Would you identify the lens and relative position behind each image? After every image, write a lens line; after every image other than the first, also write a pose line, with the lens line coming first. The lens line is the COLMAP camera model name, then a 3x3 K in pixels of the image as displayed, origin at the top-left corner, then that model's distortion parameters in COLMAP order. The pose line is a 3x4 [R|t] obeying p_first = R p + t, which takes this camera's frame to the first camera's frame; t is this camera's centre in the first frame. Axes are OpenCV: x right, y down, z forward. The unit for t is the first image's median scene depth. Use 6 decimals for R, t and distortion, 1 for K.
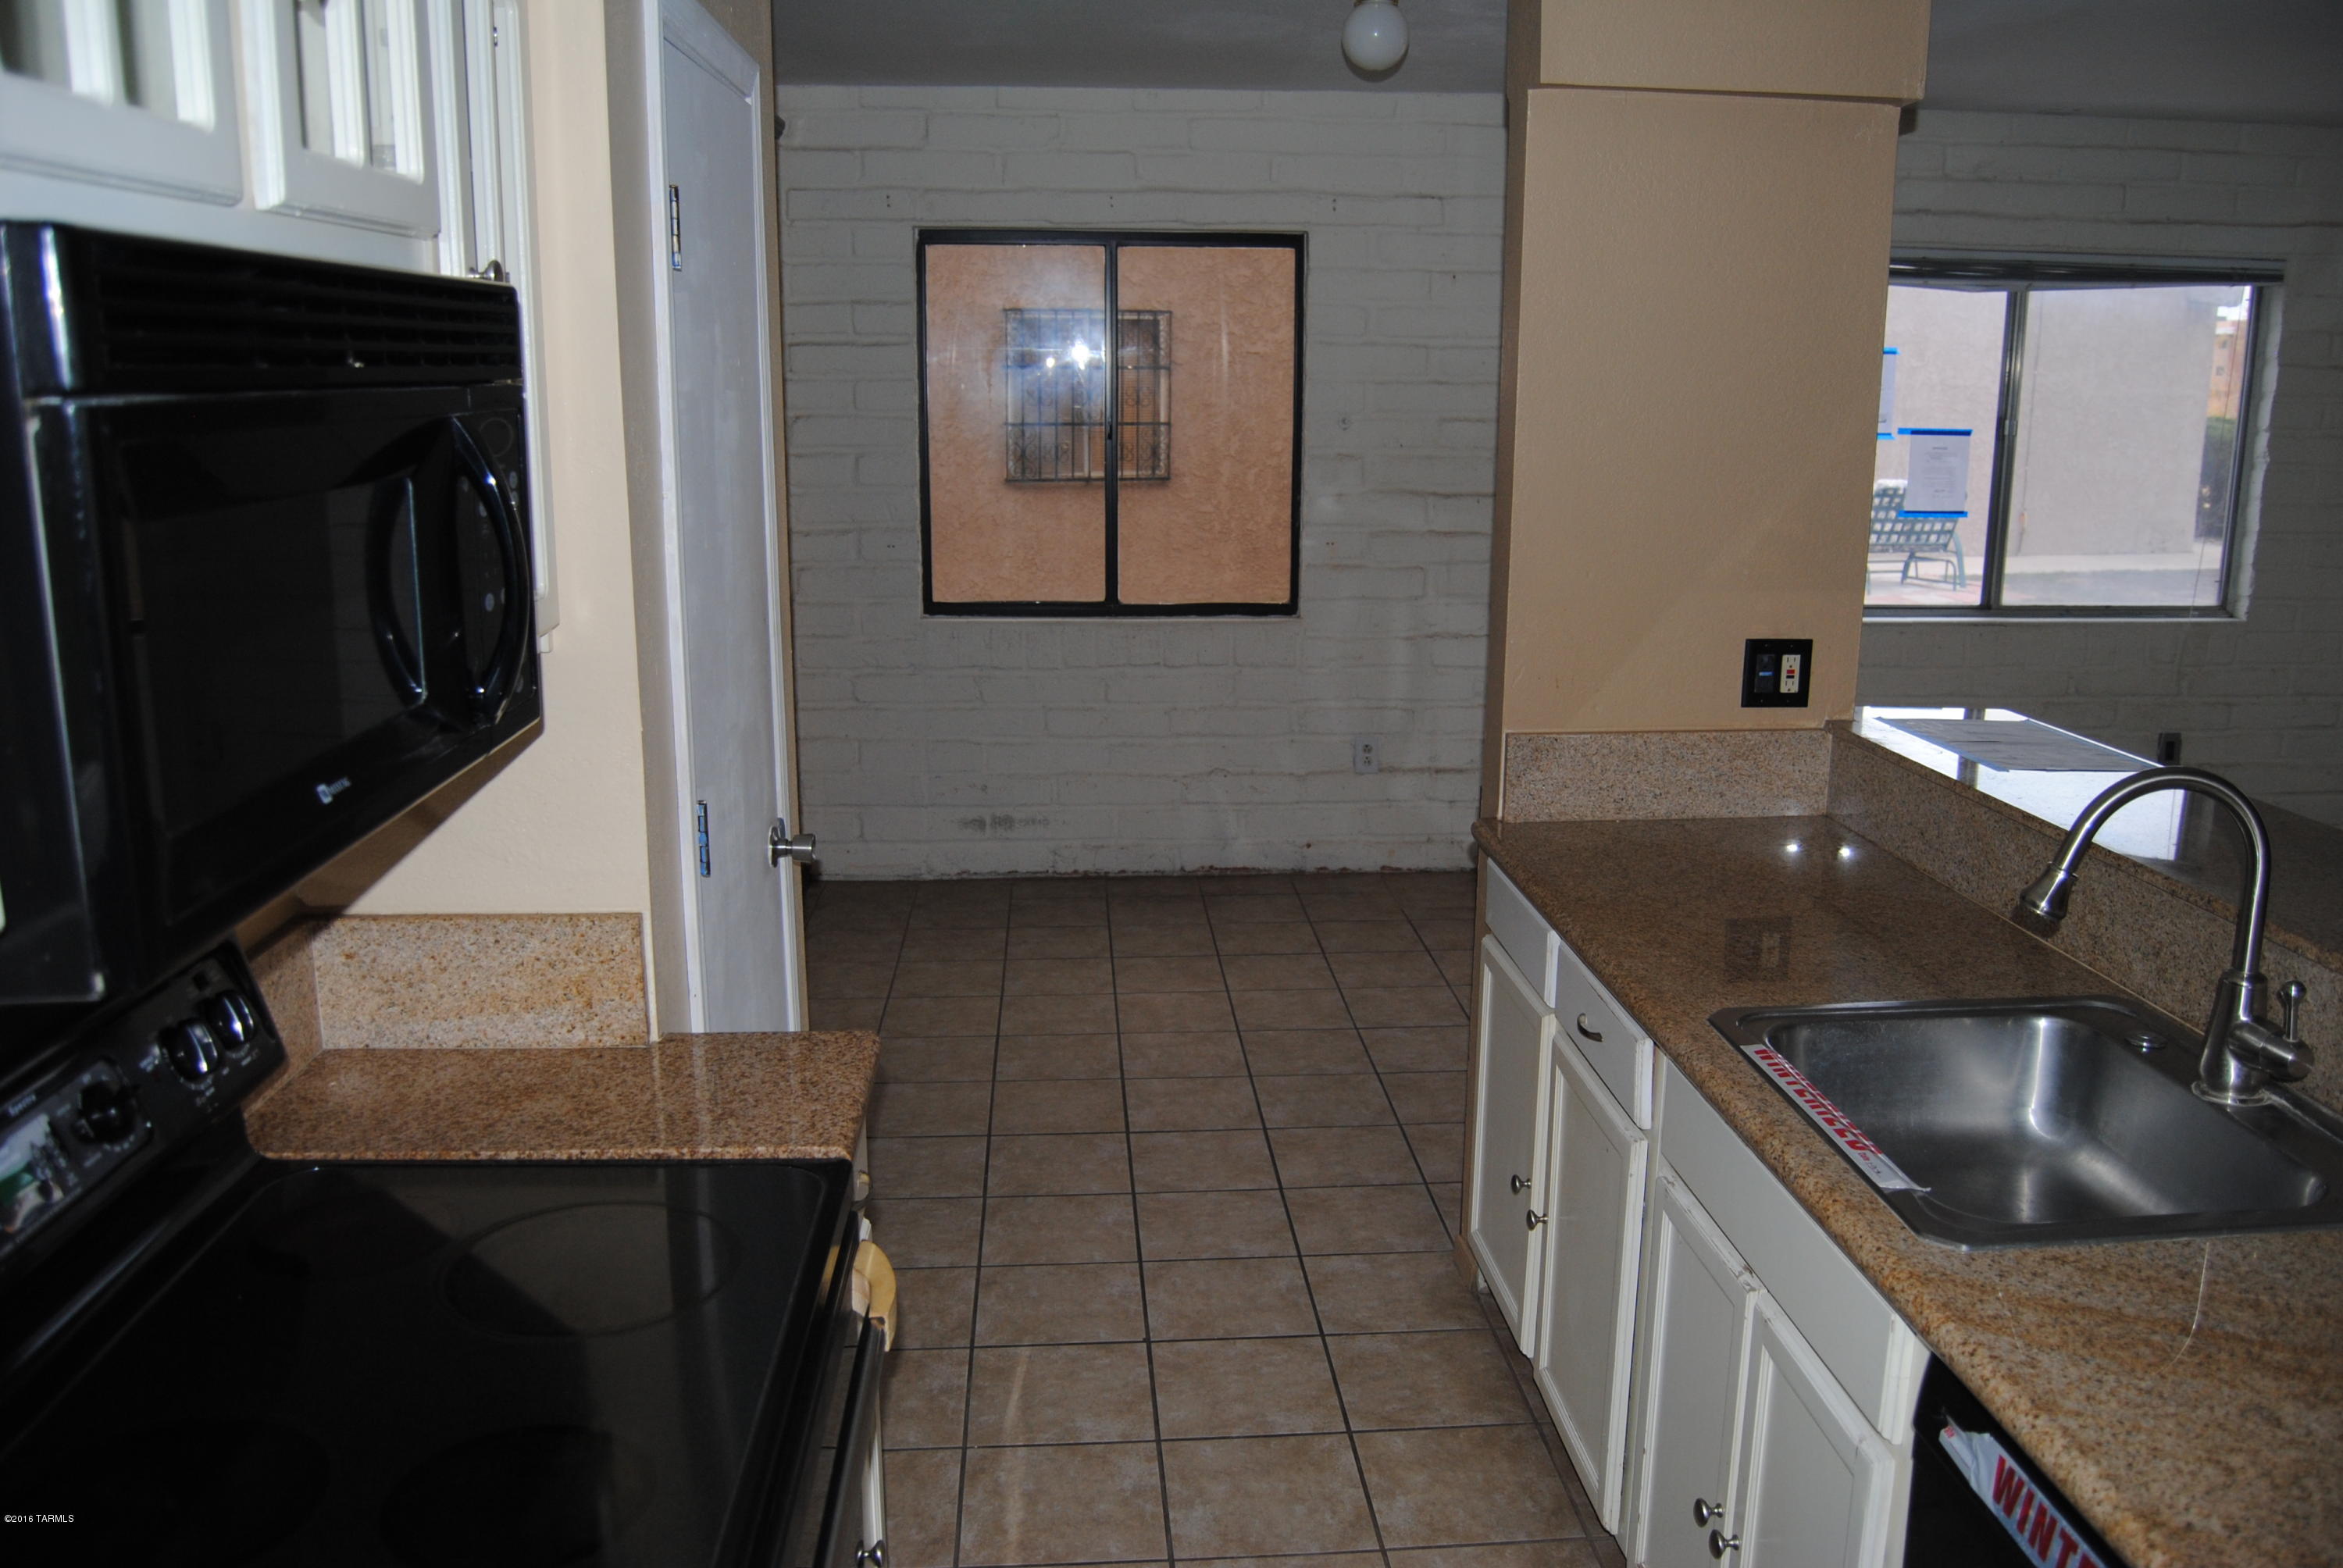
lens RADIAL K [[1828.5, 0, 1197.6], [0, 1828.5, 780.8], [0, 0, 1]] dist [-0.096765, 0.039821]
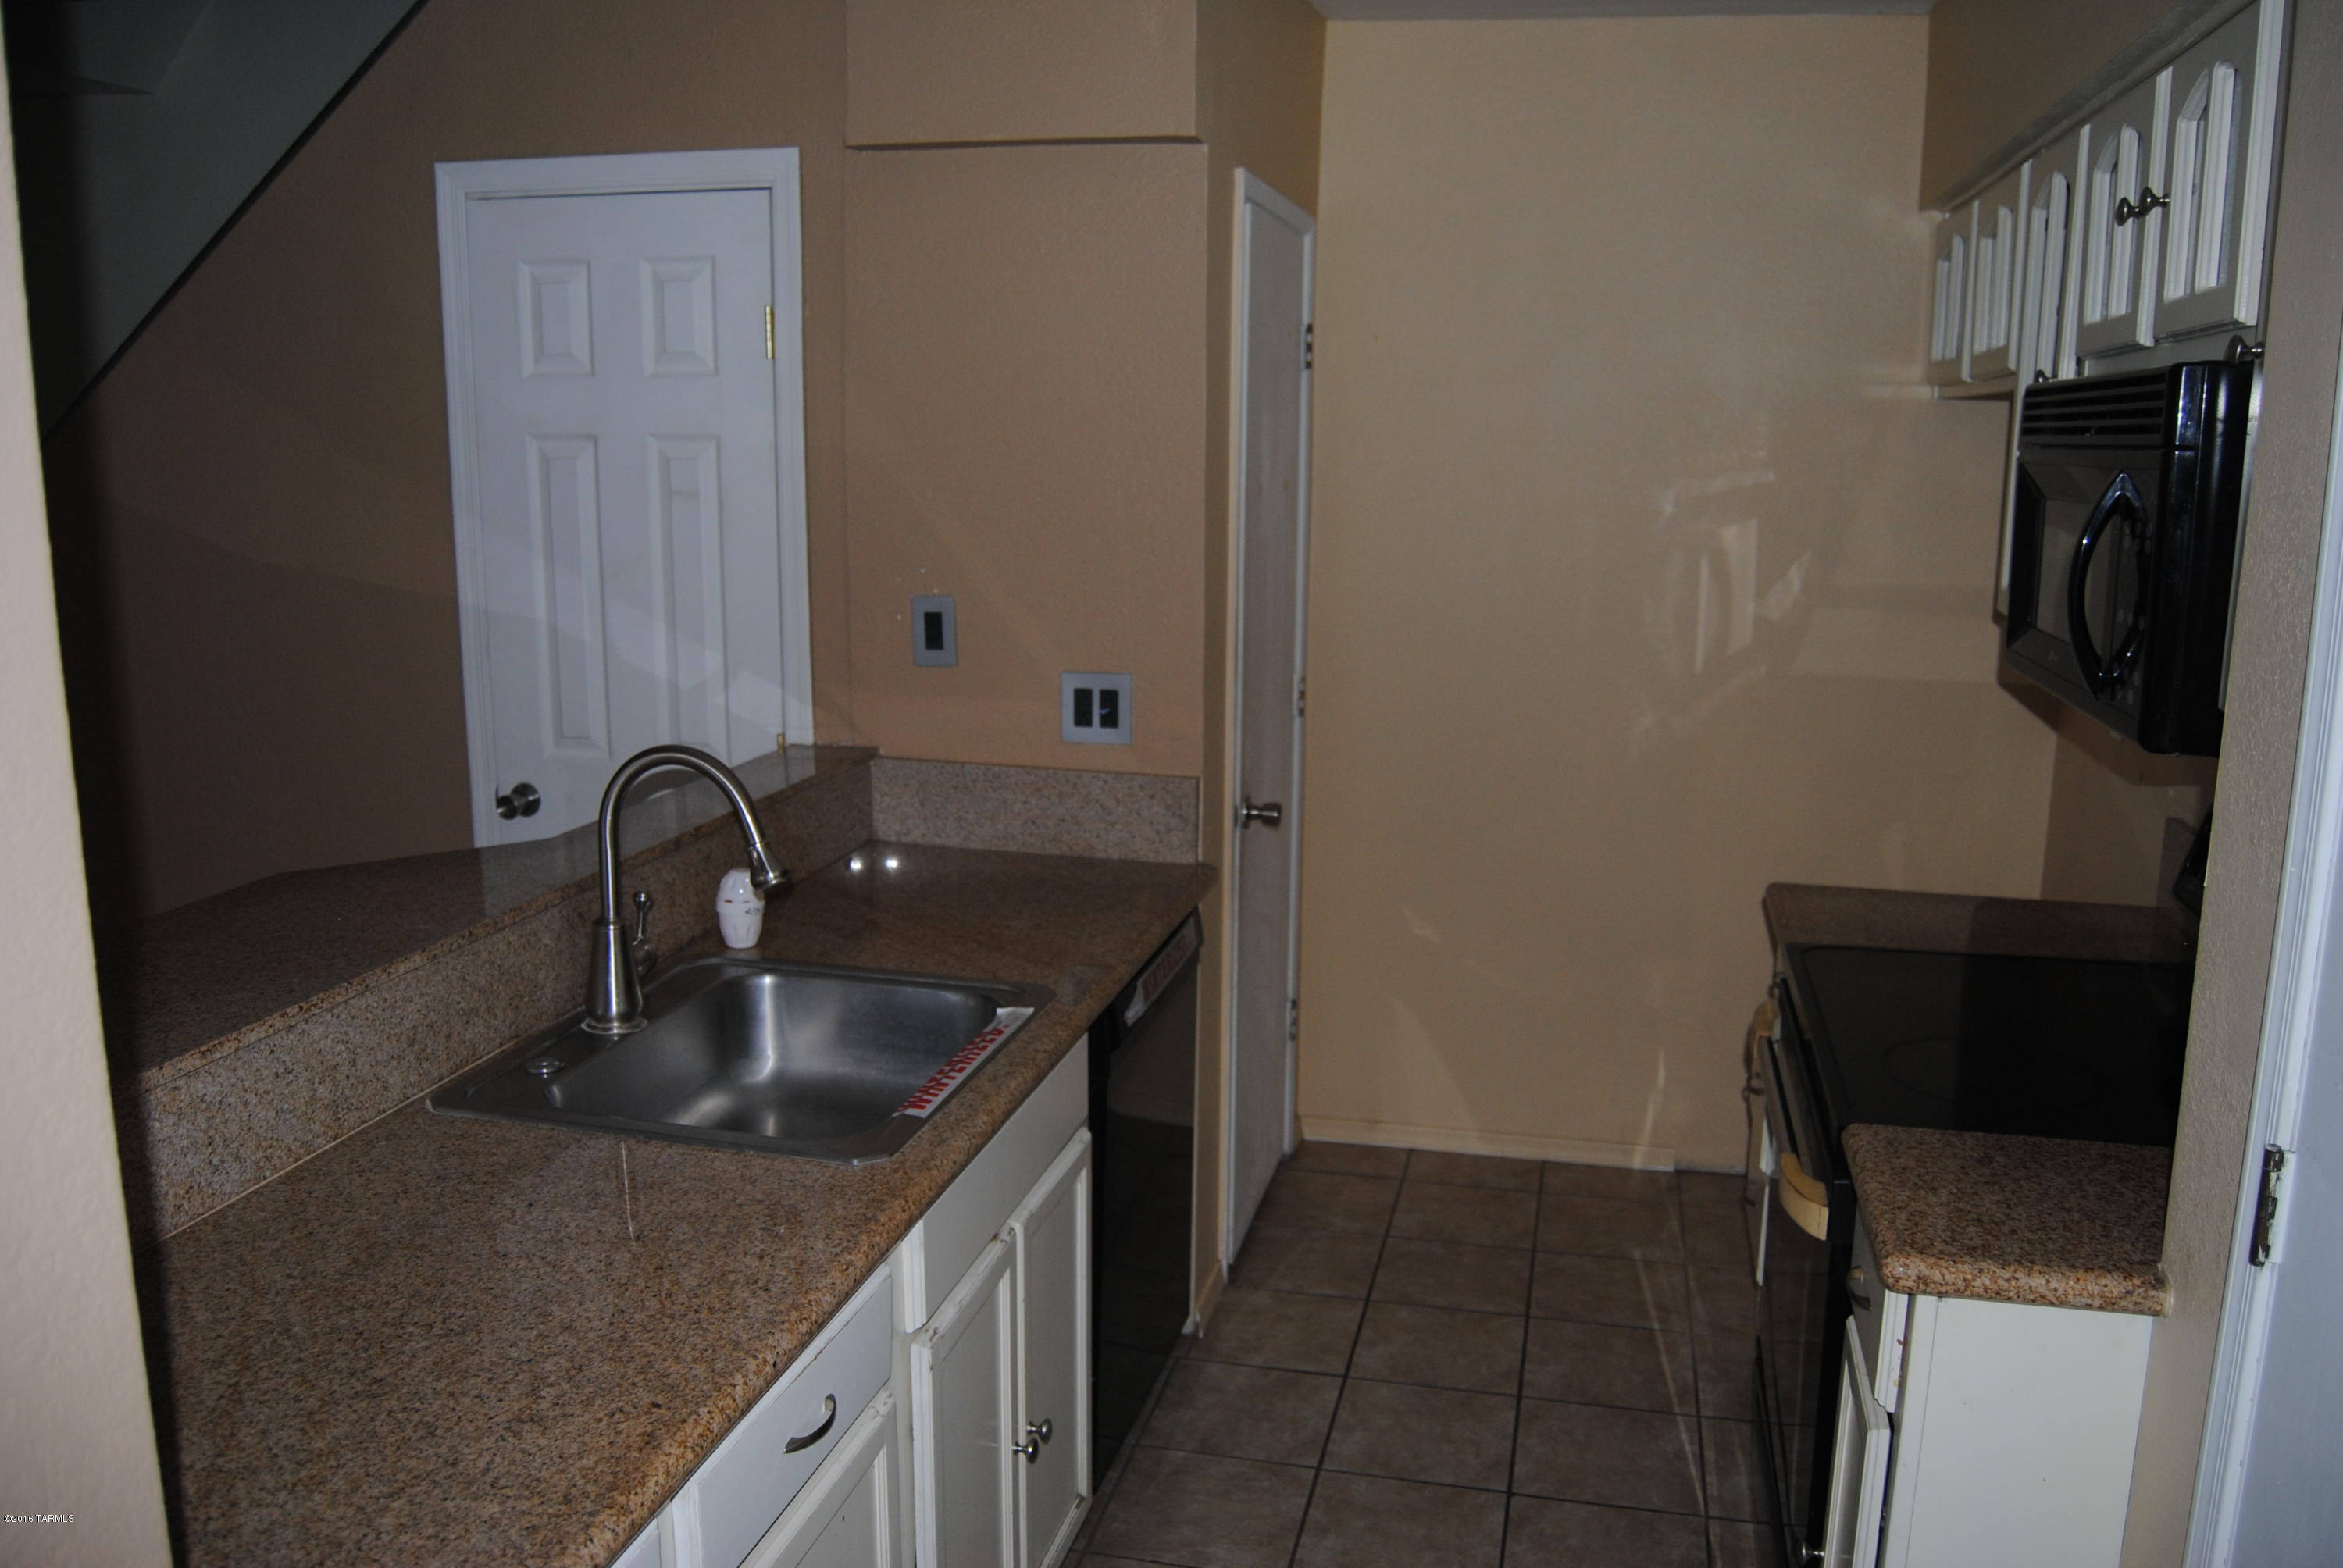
lens RADIAL K [[1828.5, 0, 1197.6], [0, 1828.5, 780.8], [0, 0, 1]] dist [-0.096765, 0.039821]
pose [[-0.954965, -0.070084, 0.288323, -0.095262], [0.051172, 0.918245, 0.392693, -0.368600], [-0.292272, 0.389763, -0.873305, 1.663401]]
